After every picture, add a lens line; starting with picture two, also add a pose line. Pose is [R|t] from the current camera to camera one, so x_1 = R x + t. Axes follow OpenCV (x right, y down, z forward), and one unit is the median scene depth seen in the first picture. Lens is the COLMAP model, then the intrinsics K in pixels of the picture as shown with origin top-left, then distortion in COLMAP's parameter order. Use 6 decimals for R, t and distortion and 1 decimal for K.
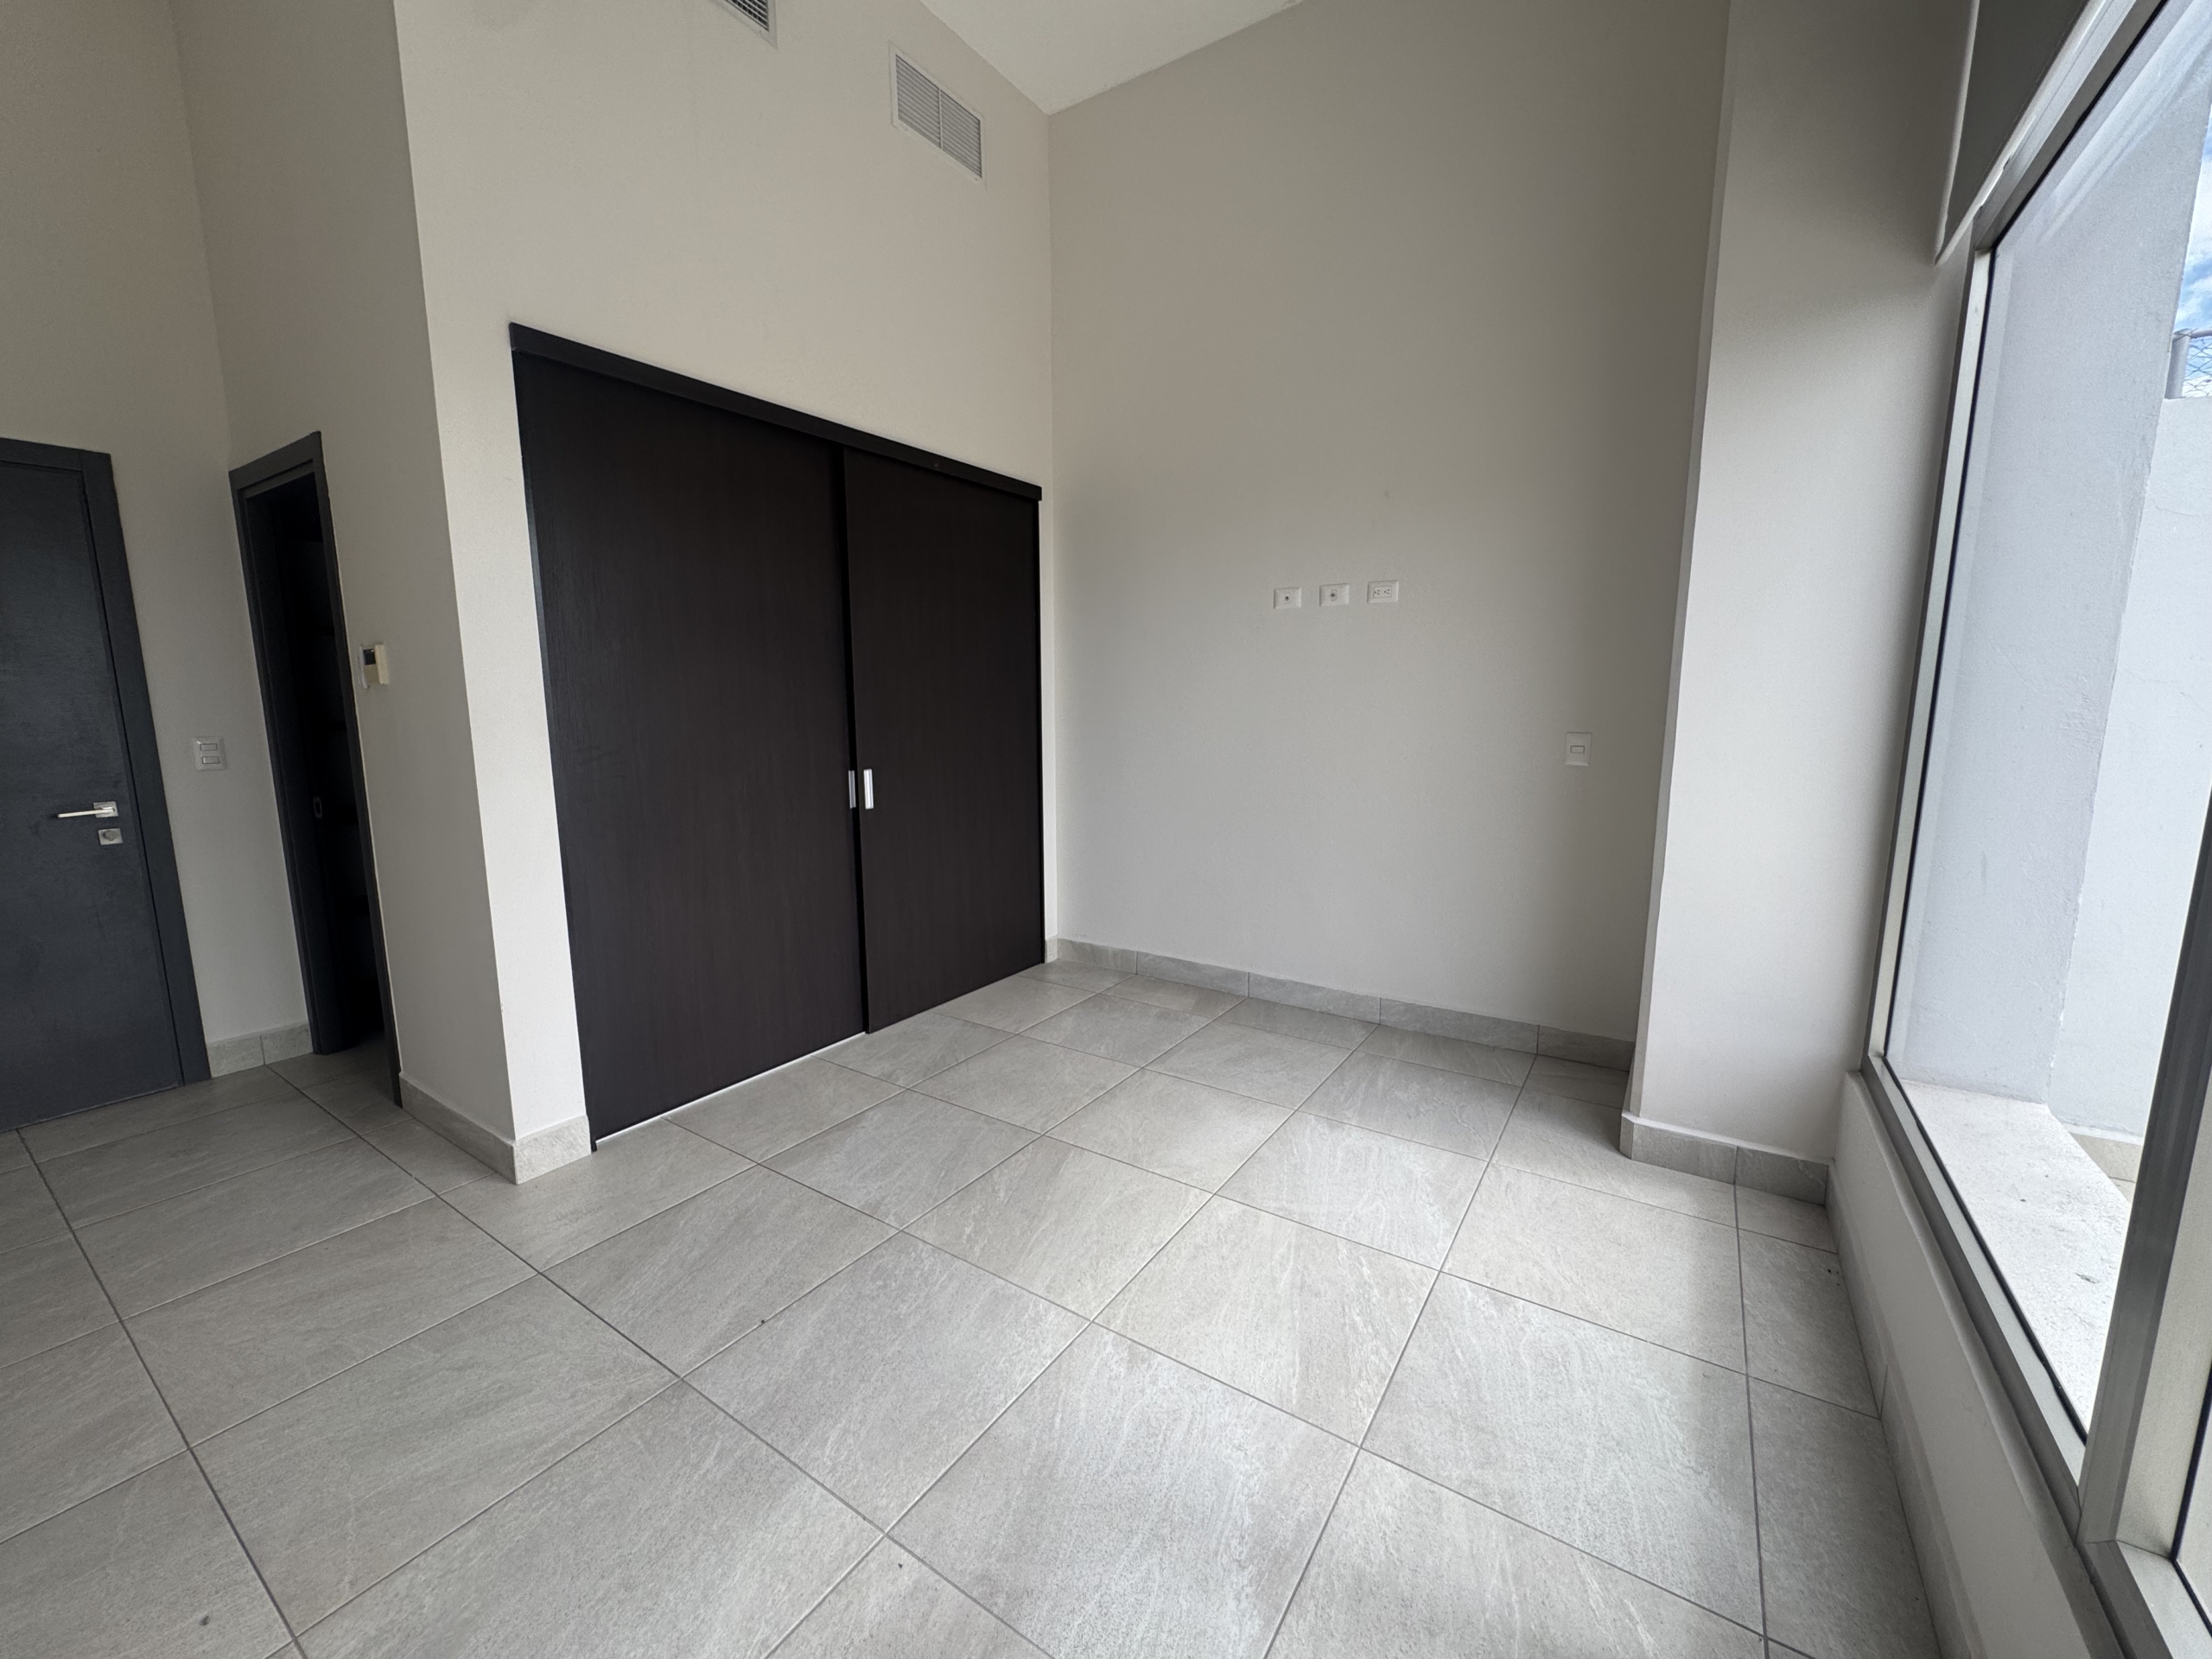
lens RADIAL K [[883.4, 0, 1111.5], [0, 883.4, 825.3], [0, 0, 1]] dist [-0.004668, 0.000782]
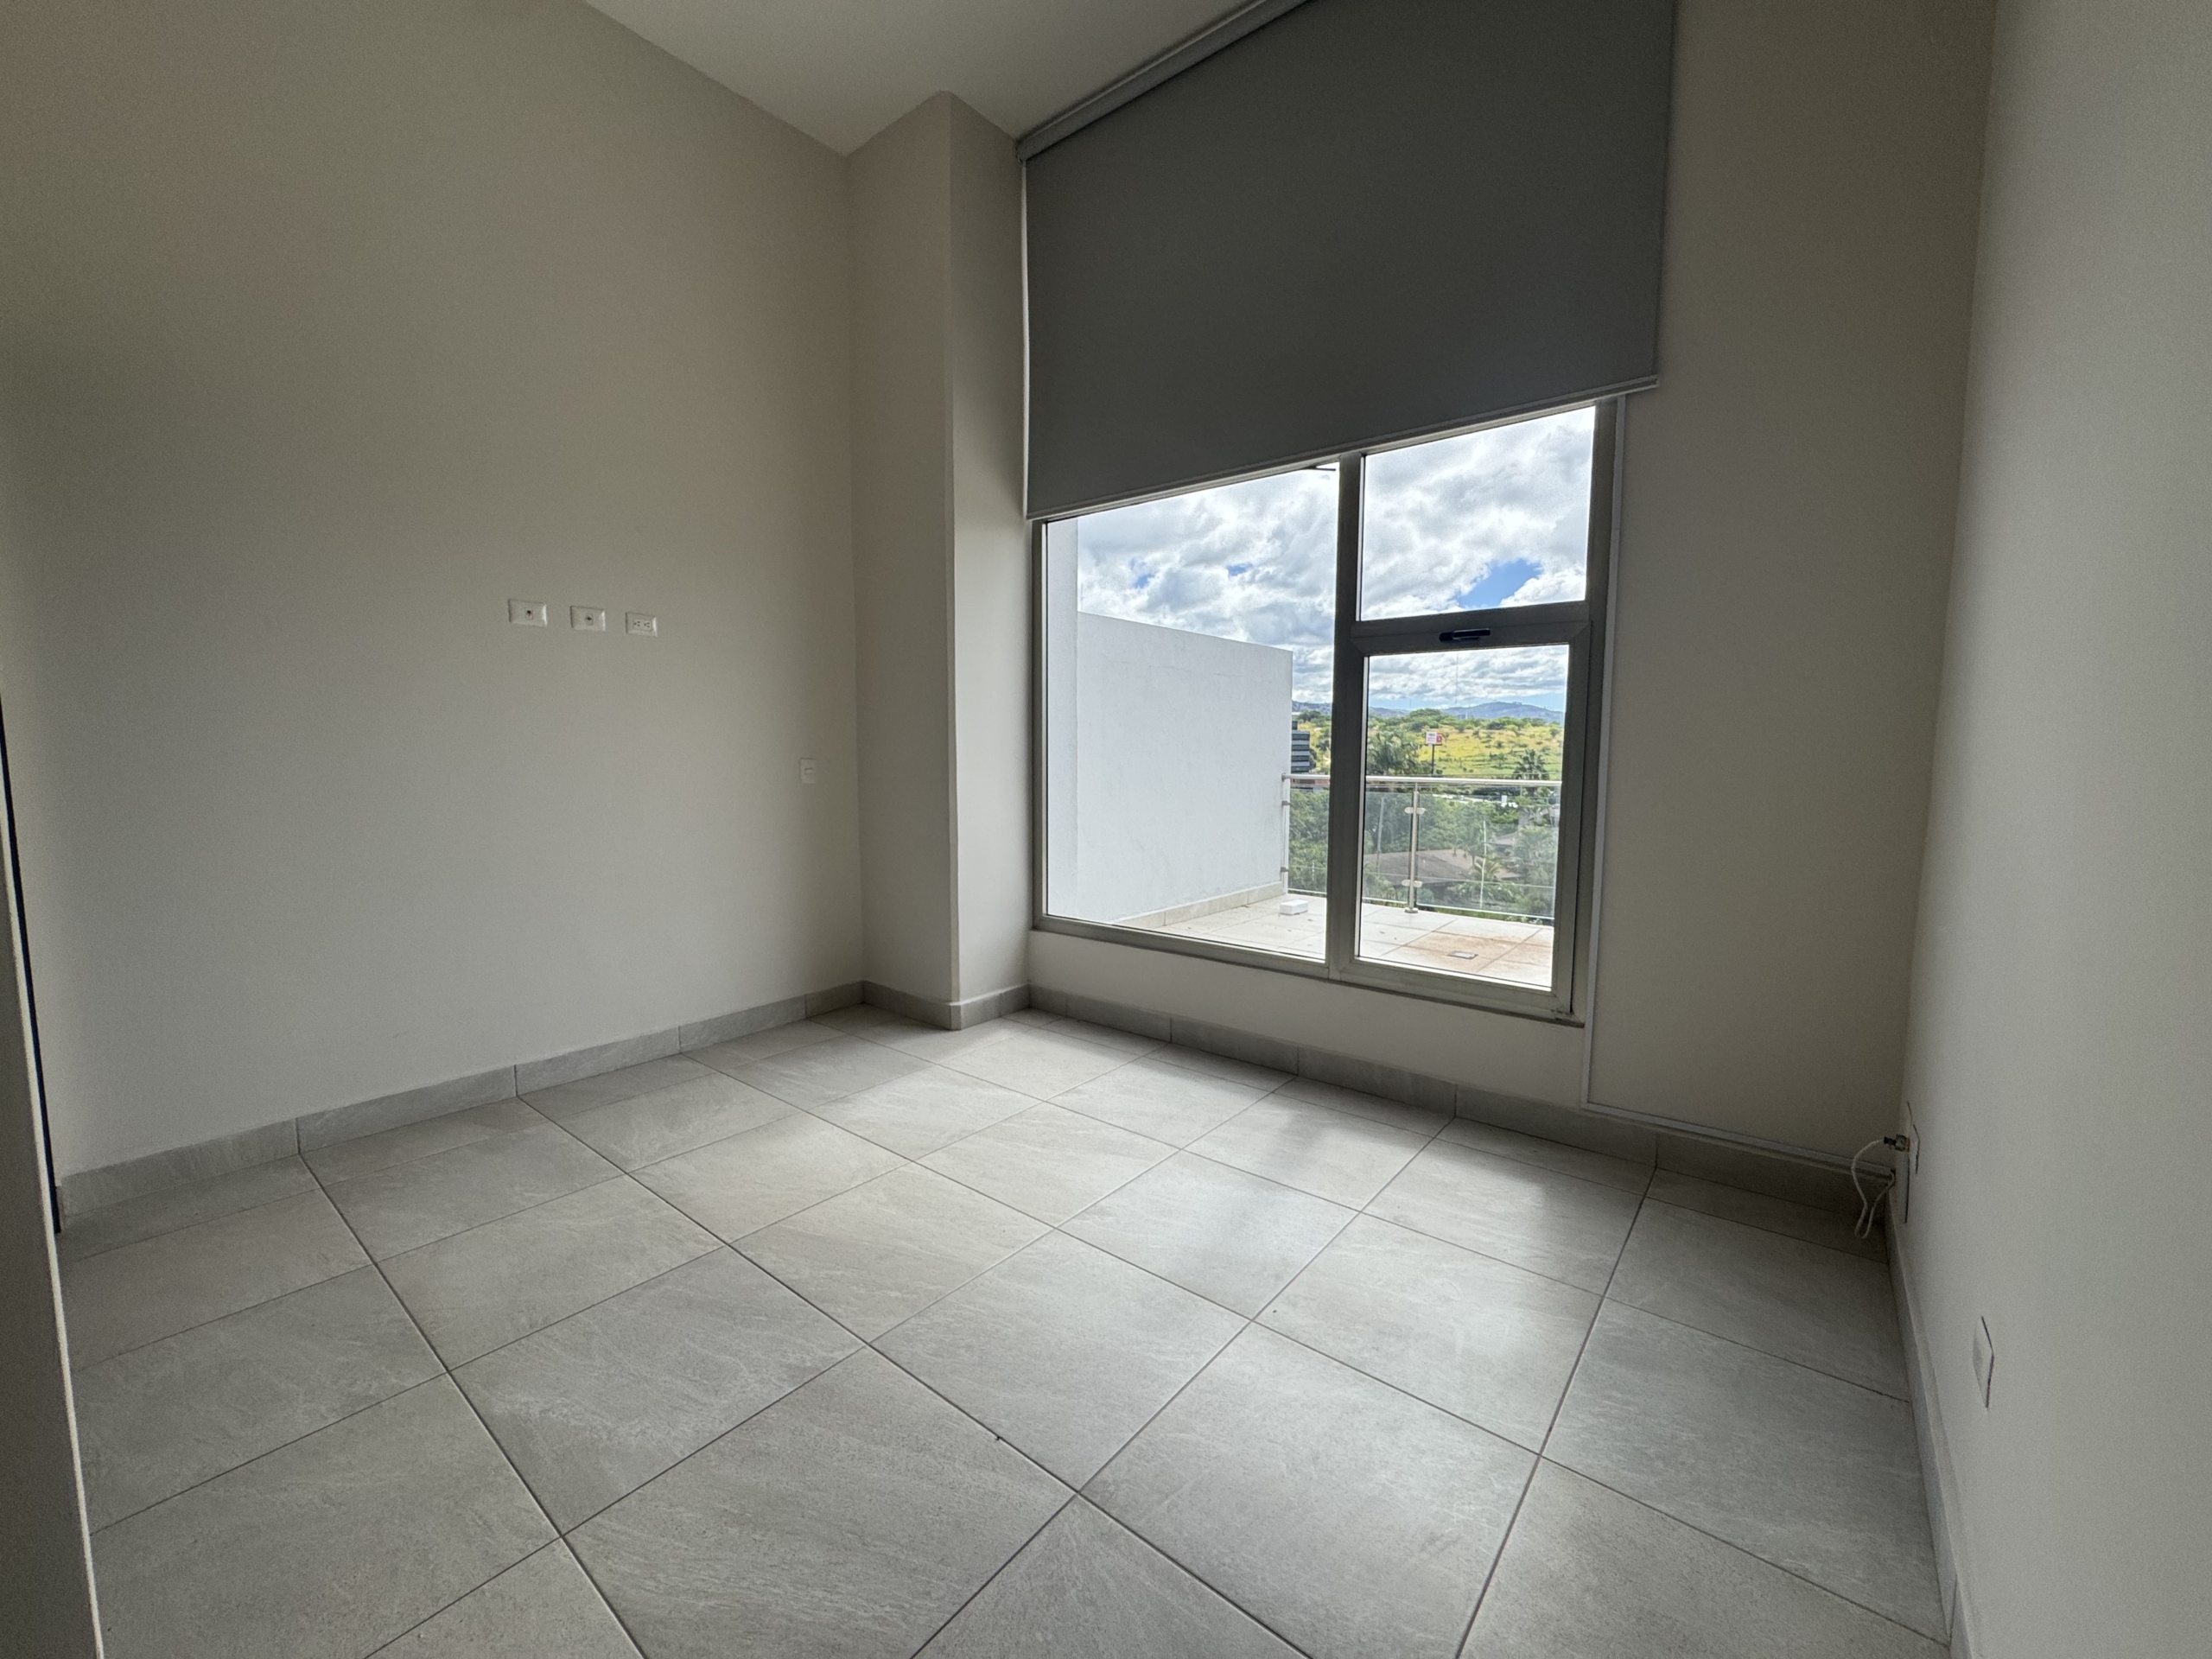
lens RADIAL K [[883.4, 0, 1096.3], [0, 883.4, 828.9], [0, 0, 1]] dist [-0.004668, 0.000782]
pose [[0.099733, -0.090549, 0.990886, -0.683174], [0.143630, 0.986731, 0.075713, -0.037859], [-0.984593, 0.134769, 0.111416, 0.428280]]
